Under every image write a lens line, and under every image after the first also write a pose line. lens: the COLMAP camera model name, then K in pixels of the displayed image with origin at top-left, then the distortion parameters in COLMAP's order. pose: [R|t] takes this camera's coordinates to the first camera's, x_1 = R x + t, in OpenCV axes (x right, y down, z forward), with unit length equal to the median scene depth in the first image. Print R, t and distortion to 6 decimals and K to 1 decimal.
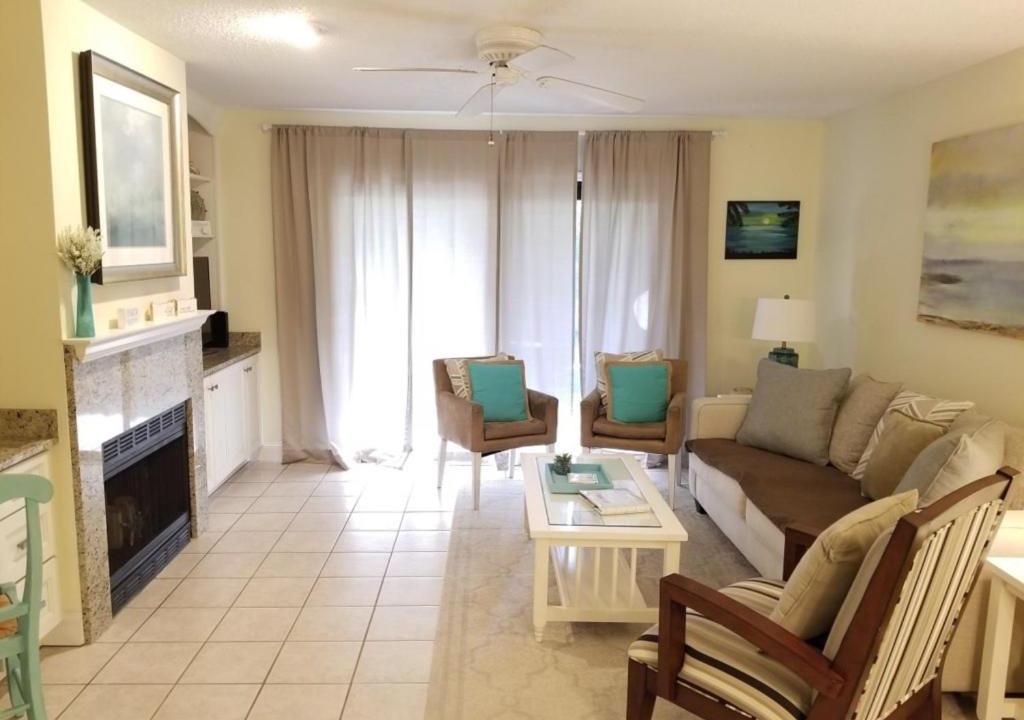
lens RADIAL K [[809.7, 0, 499.9], [0, 809.7, 361.3], [0, 0, 1]] dist [0.124919, -0.186661]
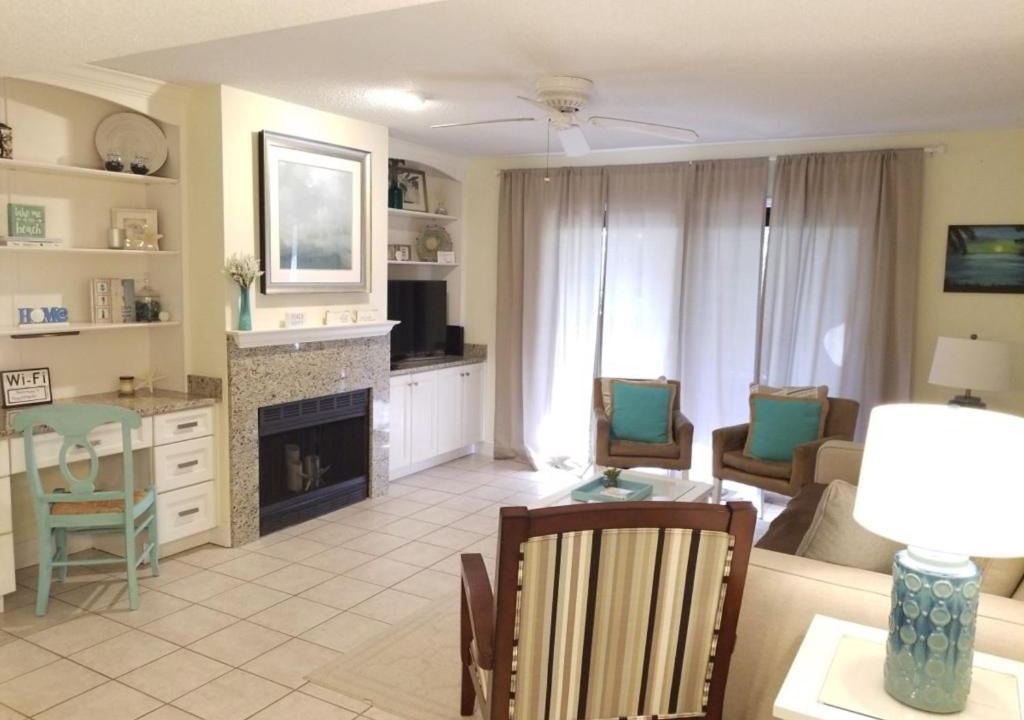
lens RADIAL K [[809.7, 0, 499.9], [0, 809.7, 361.3], [0, 0, 1]] dist [0.124919, -0.186661]
pose [[0.848853, 0.069373, -0.524057, 0.354482], [-0.089287, 0.995924, -0.012786, 0.001559], [0.521034, 0.057645, 0.851587, 0.015413]]
